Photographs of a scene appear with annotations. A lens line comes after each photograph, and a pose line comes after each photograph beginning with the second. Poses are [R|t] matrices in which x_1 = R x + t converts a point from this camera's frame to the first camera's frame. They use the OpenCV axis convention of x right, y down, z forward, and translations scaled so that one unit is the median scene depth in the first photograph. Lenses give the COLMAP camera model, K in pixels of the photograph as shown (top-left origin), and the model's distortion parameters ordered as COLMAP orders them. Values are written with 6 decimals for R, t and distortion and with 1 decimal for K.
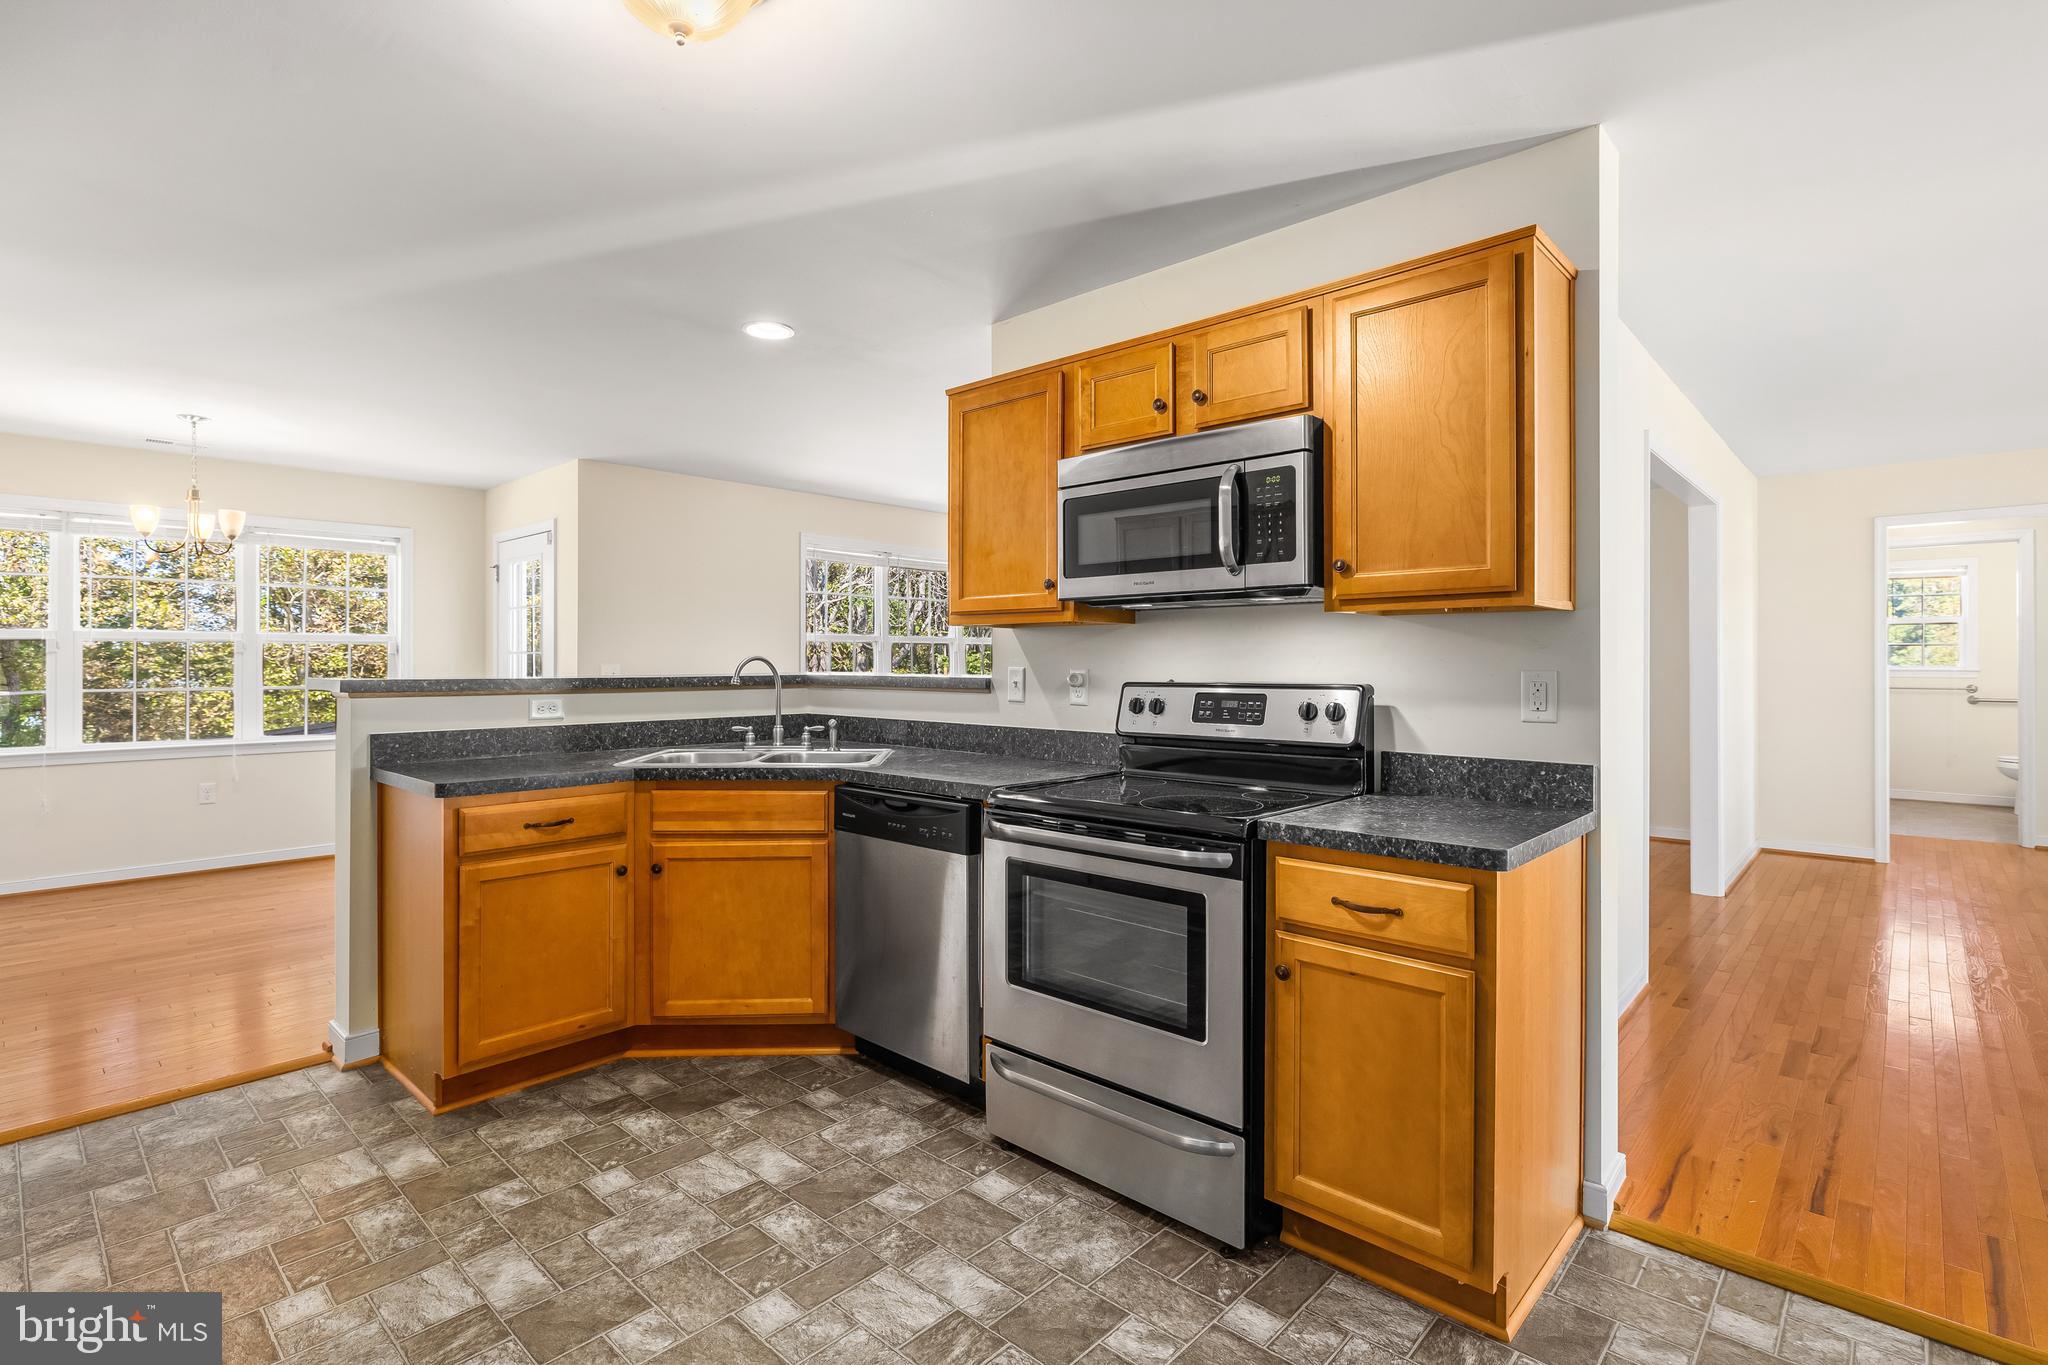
lens RADIAL K [[979.3, 0, 1024.3], [0, 979.3, 663.6], [0, 0, 1]] dist [-0.002034, -0.000319]
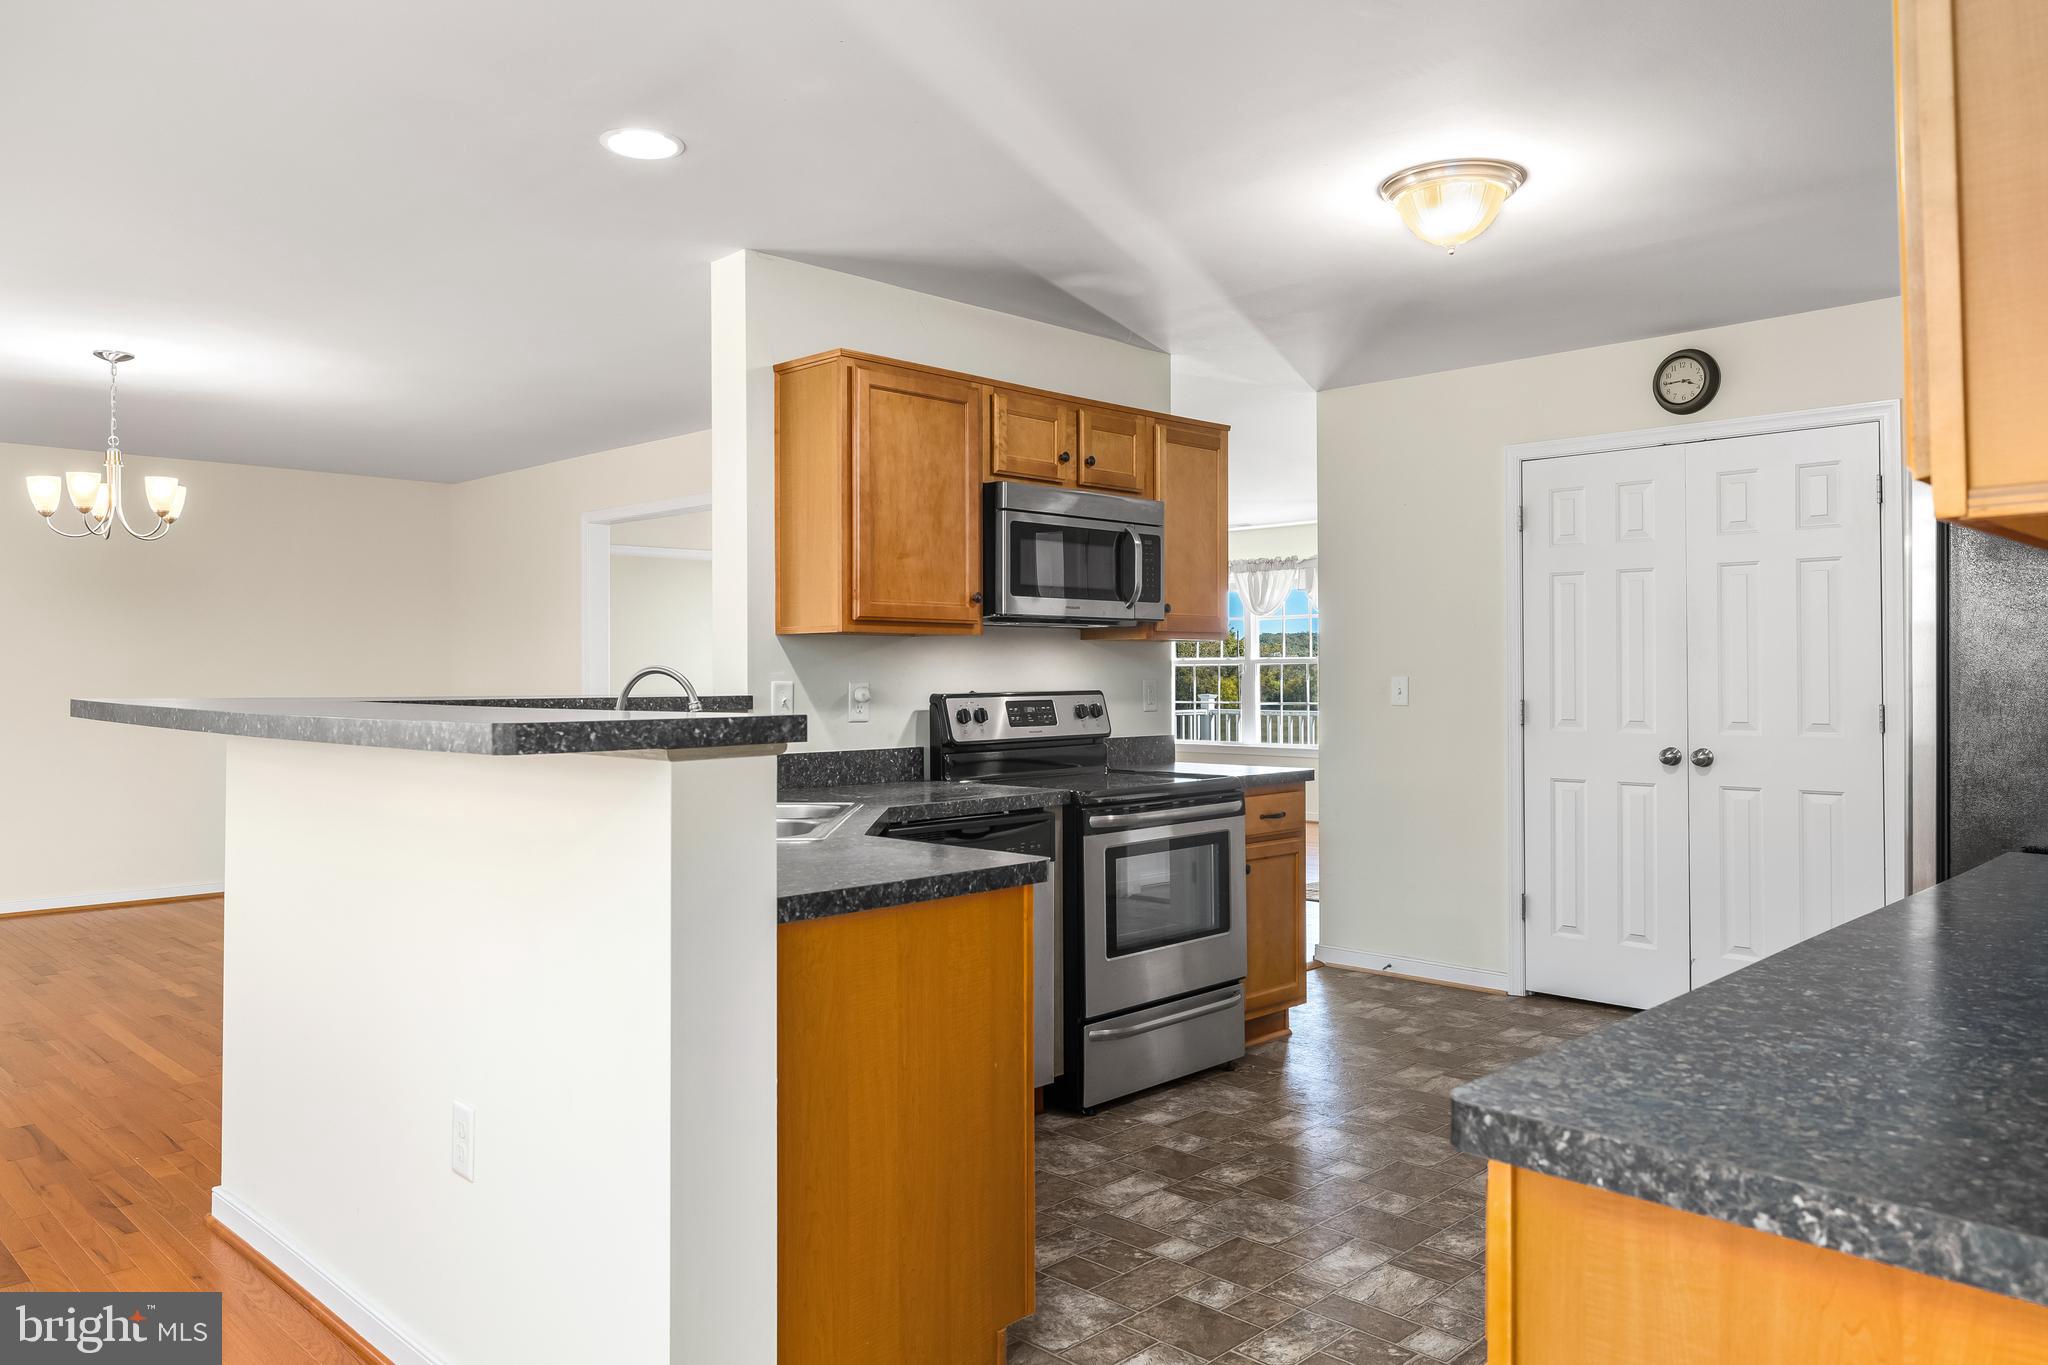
lens RADIAL K [[1436.9, 0, 1028.7], [0, 1436.9, 674.7], [0, 0, 1]] dist [-0.007660, -0.000135]
pose [[0.023537, -0.005826, 0.999706, -1.540185], [0.003402, 0.999978, 0.005747, -0.010864], [-0.999717, 0.003265, 0.023557, 0.969123]]
